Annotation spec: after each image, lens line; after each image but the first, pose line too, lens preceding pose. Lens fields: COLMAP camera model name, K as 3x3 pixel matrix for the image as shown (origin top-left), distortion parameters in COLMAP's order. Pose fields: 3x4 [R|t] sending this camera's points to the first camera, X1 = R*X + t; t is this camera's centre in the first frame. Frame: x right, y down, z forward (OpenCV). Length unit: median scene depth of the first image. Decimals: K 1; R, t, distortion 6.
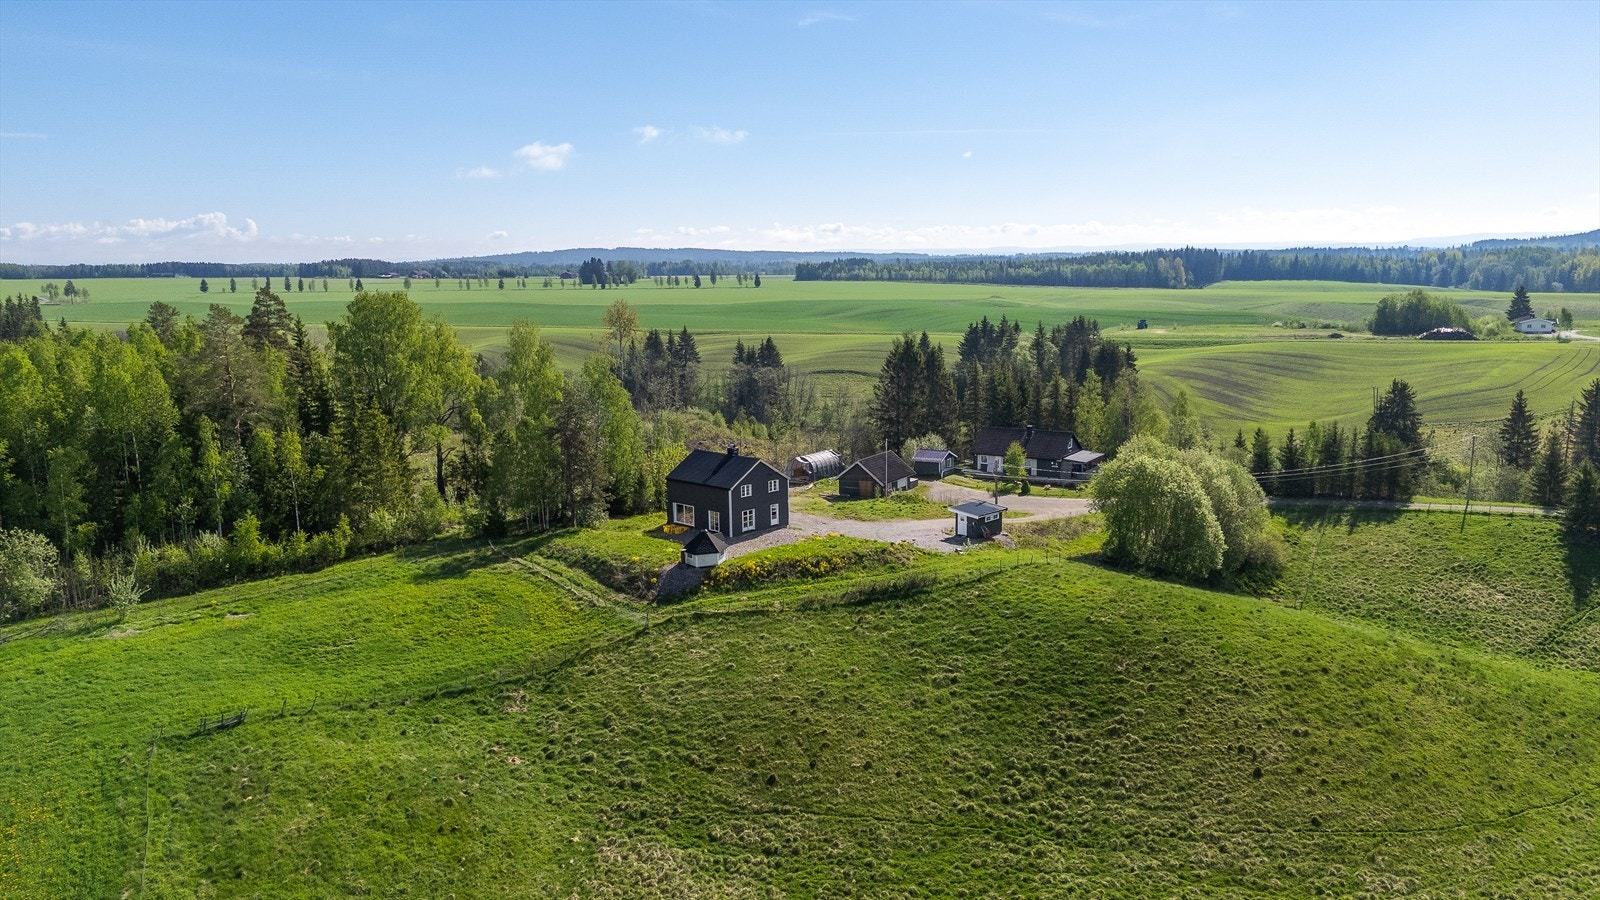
lens RADIAL K [[1184.6, 0, 800.0], [0, 1184.6, 450.0], [0, 0, 1]] dist [0.050400, -0.046874]
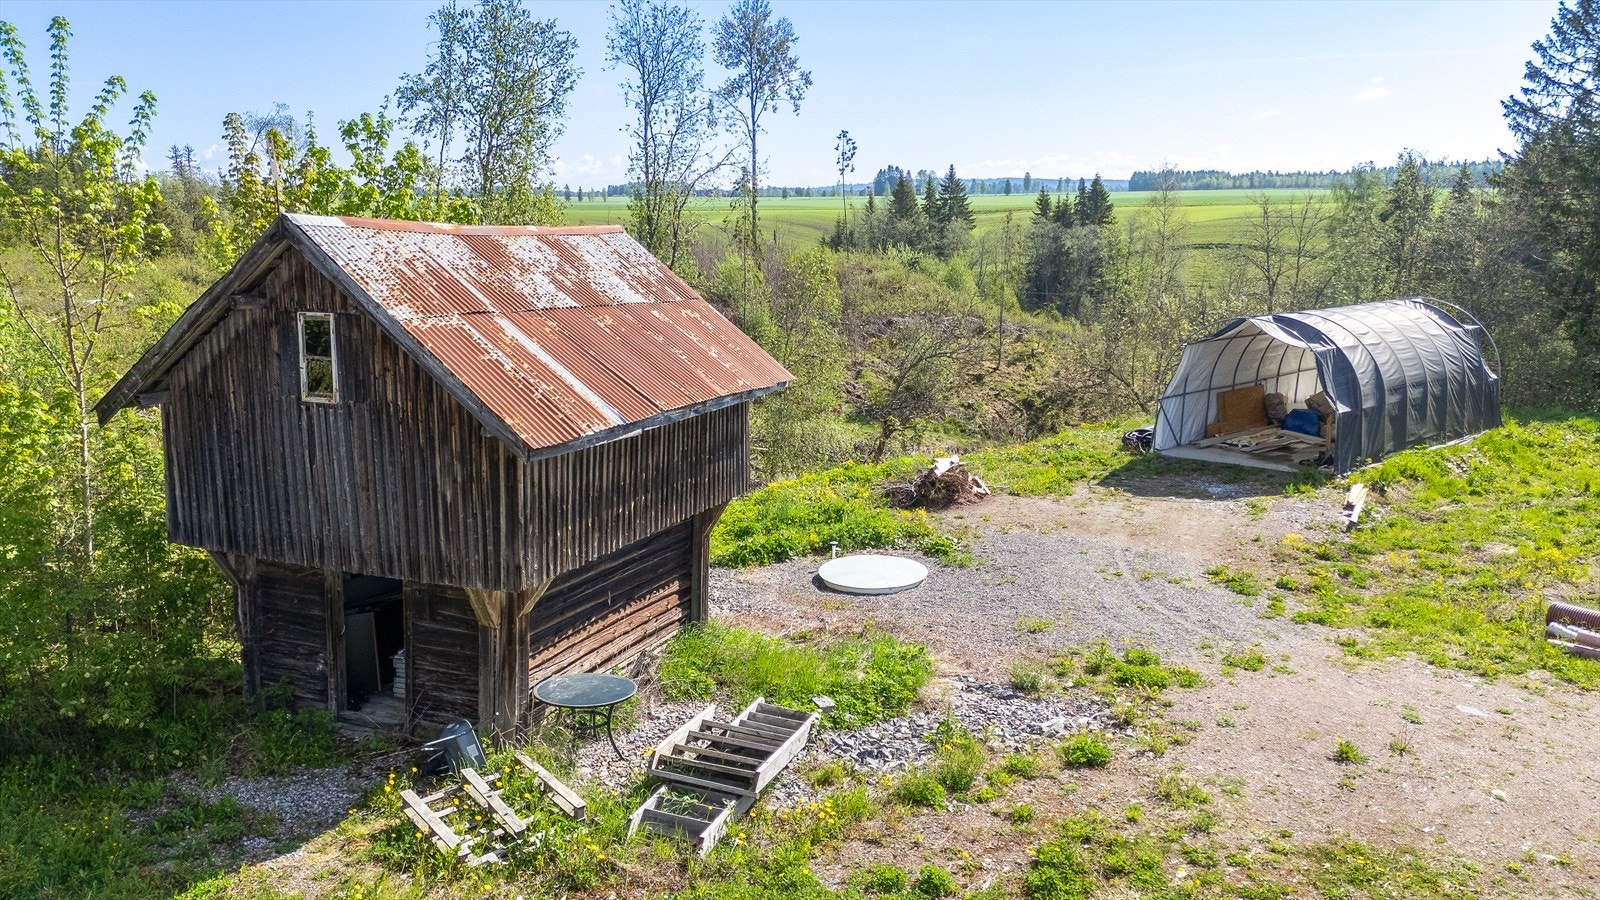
lens RADIAL K [[1184.6, 0, 800.0], [0, 1184.6, 450.0], [0, 0, 1]] dist [0.050400, -0.046874]
pose [[0.965184, 0.057395, -0.255197, -0.009550], [-0.044767, 0.997481, 0.055025, 0.009244], [0.257713, -0.041685, 0.965322, 0.397036]]
